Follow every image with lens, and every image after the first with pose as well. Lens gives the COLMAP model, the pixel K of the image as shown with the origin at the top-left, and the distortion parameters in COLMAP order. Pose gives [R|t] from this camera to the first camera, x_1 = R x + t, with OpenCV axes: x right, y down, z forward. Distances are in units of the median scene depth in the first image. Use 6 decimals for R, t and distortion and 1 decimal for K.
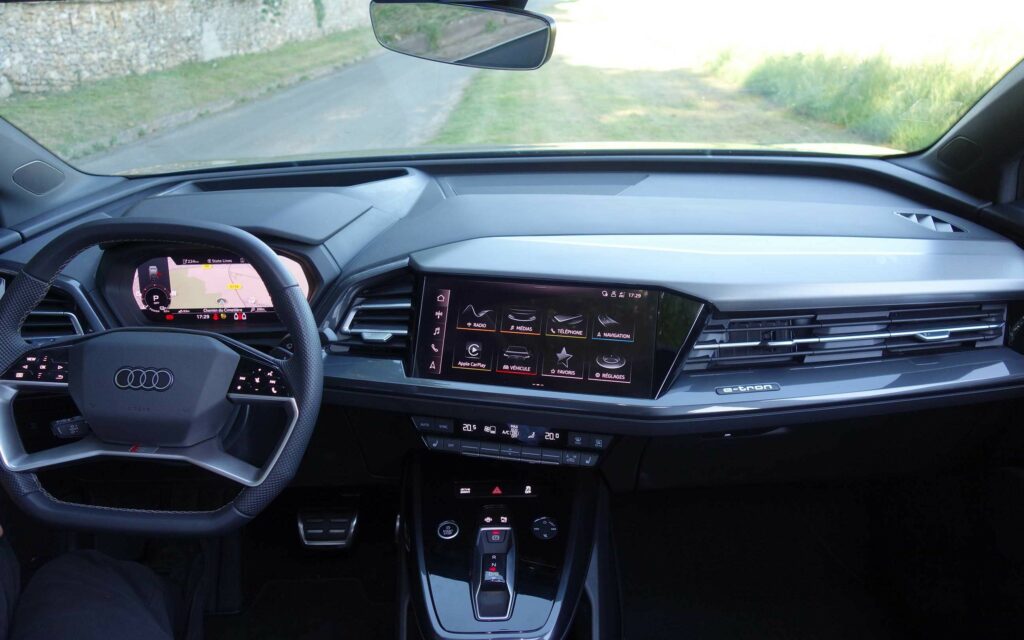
lens RADIAL K [[902.0, 0, 513.0], [0, 902.0, 258.9], [0, 0, 1]] dist [0.015537, -0.005366]
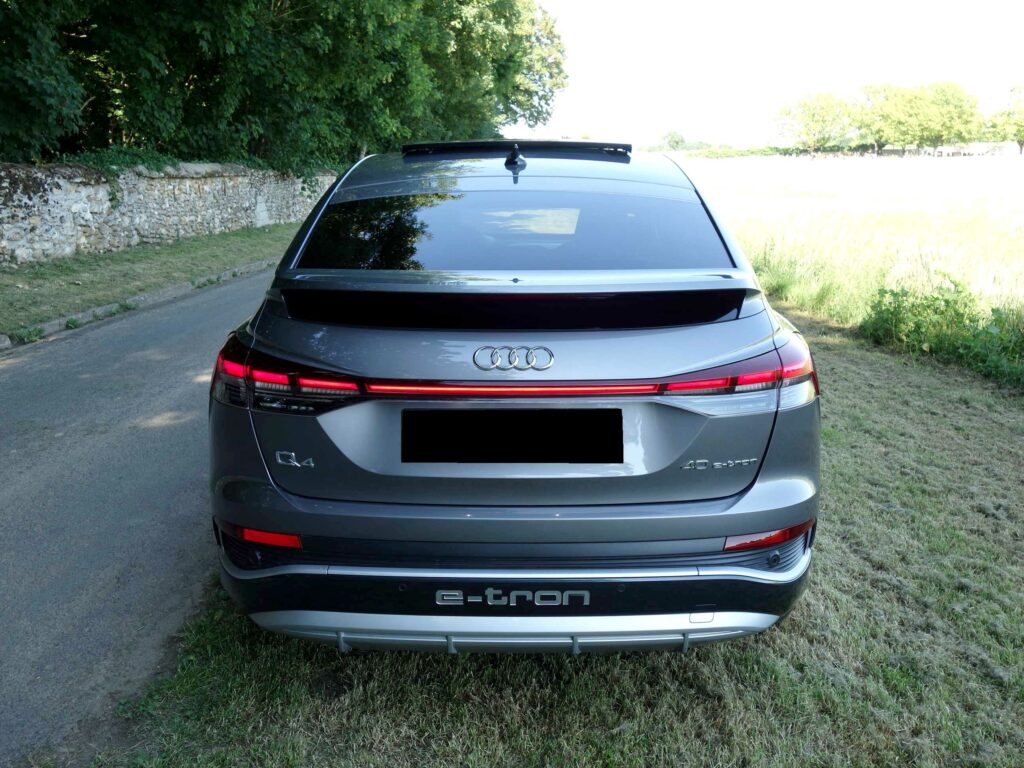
lens RADIAL K [[903.5, 0, 510.2], [0, 903.5, 387.8], [0, 0, 1]] dist [0.022844, -0.027212]
pose [[0.999518, 0.028443, 0.012450, -0.100610], [-0.027656, 0.997854, -0.059351, 0.887863], [-0.014112, 0.058978, 0.998160, -3.117055]]
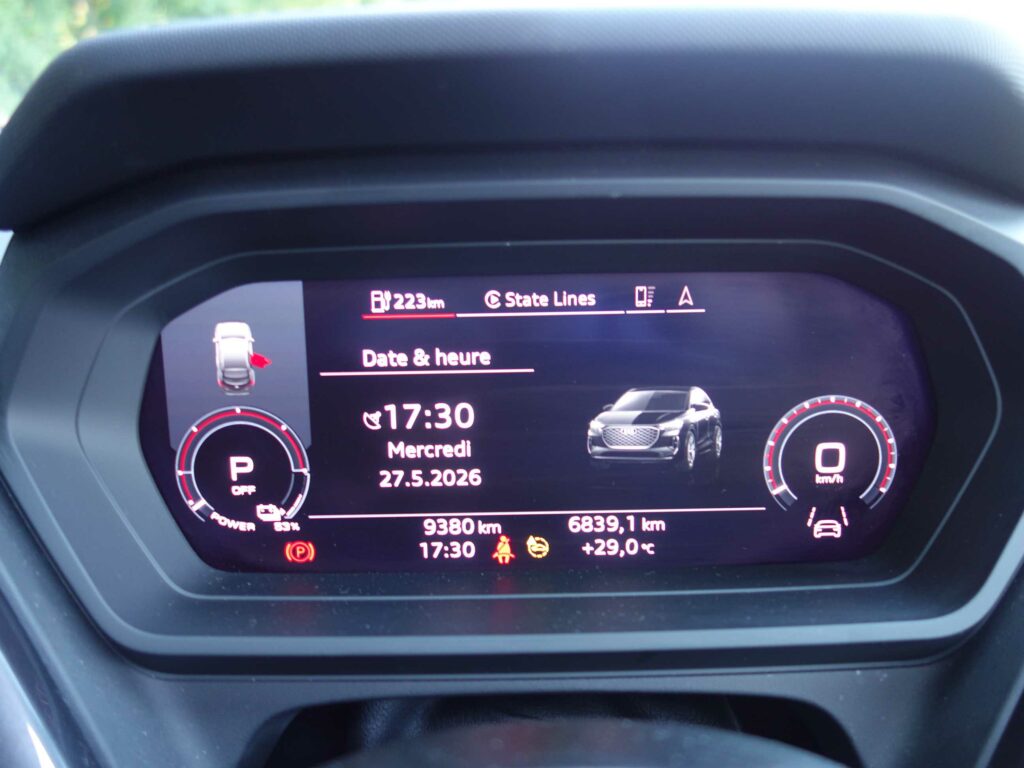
lens RADIAL K [[903.5, 0, 510.1], [0, 903.5, 381.9], [0, 0, 1]] dist [0.022844, -0.027212]
pose [[0.999587, 0.001671, 0.028683, -0.344538], [-0.001689, 0.999998, 0.000590, 0.022465], [-0.028682, -0.000638, 0.999588, 0.796619]]
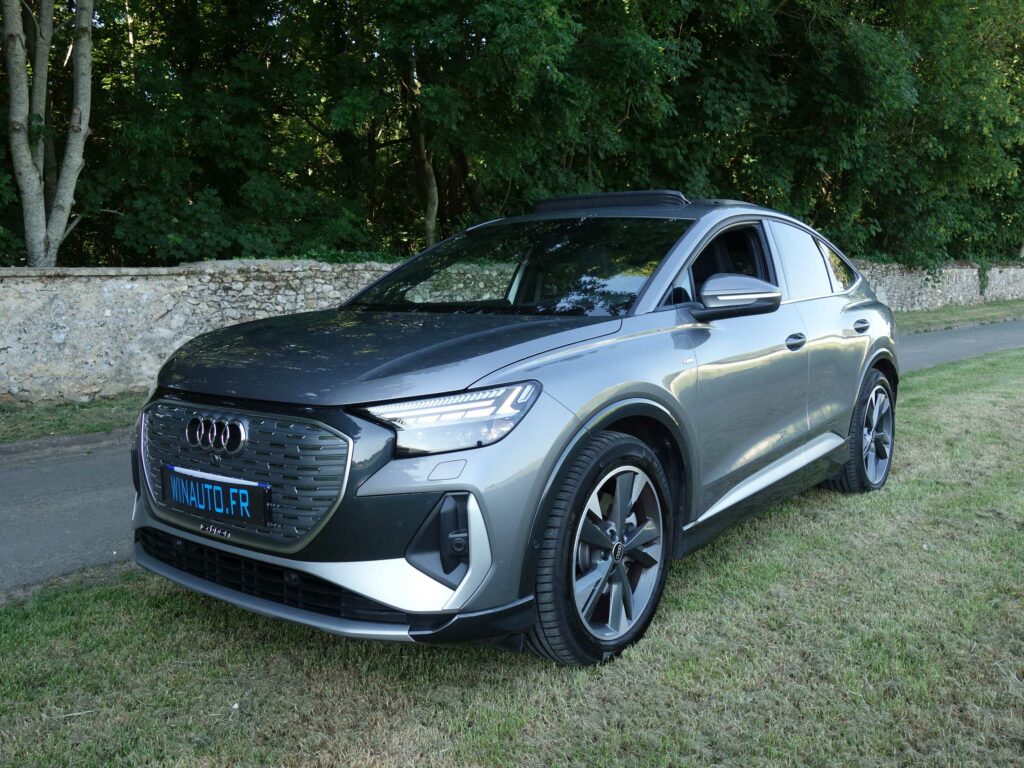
lens RADIAL K [[903.5, 0, 515.3], [0, 903.5, 386.0], [0, 0, 1]] dist [0.022844, -0.027212]
pose [[0.753142, 0.080516, -0.652913, 2.338749], [-0.185393, 0.978233, -0.093219, 1.769473], [0.631195, 0.191252, 0.751675, -5.382294]]
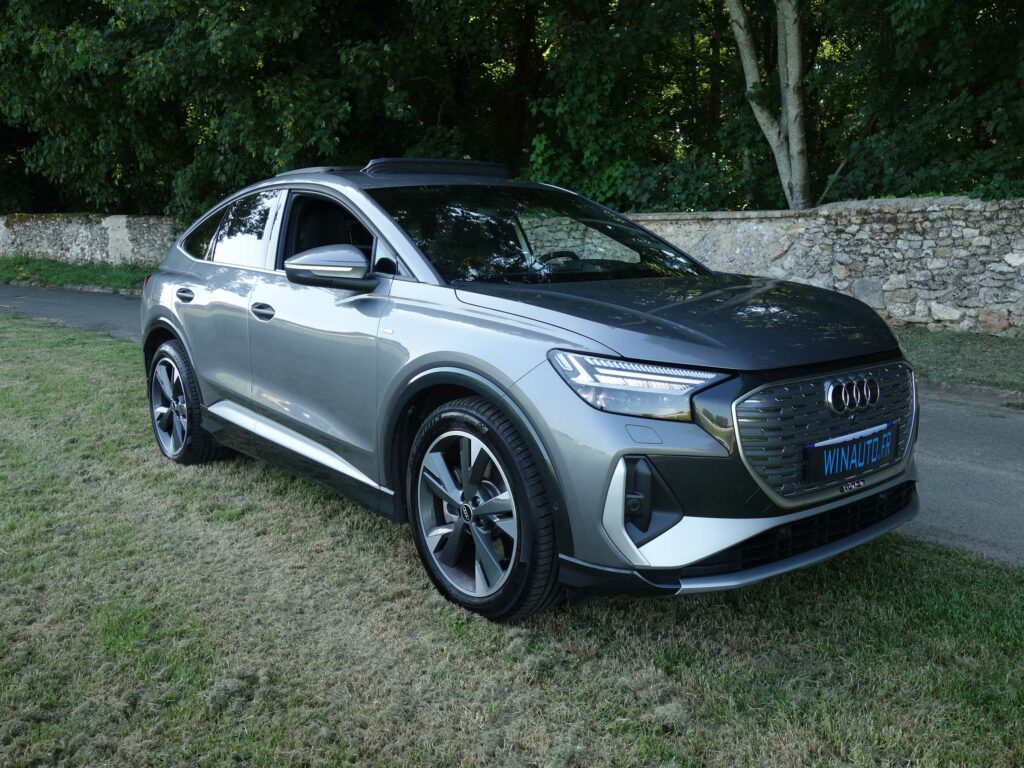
lens RADIAL K [[903.5, 0, 517.4], [0, 903.5, 392.7], [0, 0, 1]] dist [0.022844, -0.027212]
pose [[-0.757505, 0.147071, -0.636048, 2.207535], [-0.161942, 0.901509, 0.401317, -0.964703], [0.632425, 0.407002, -0.659081, 3.442369]]
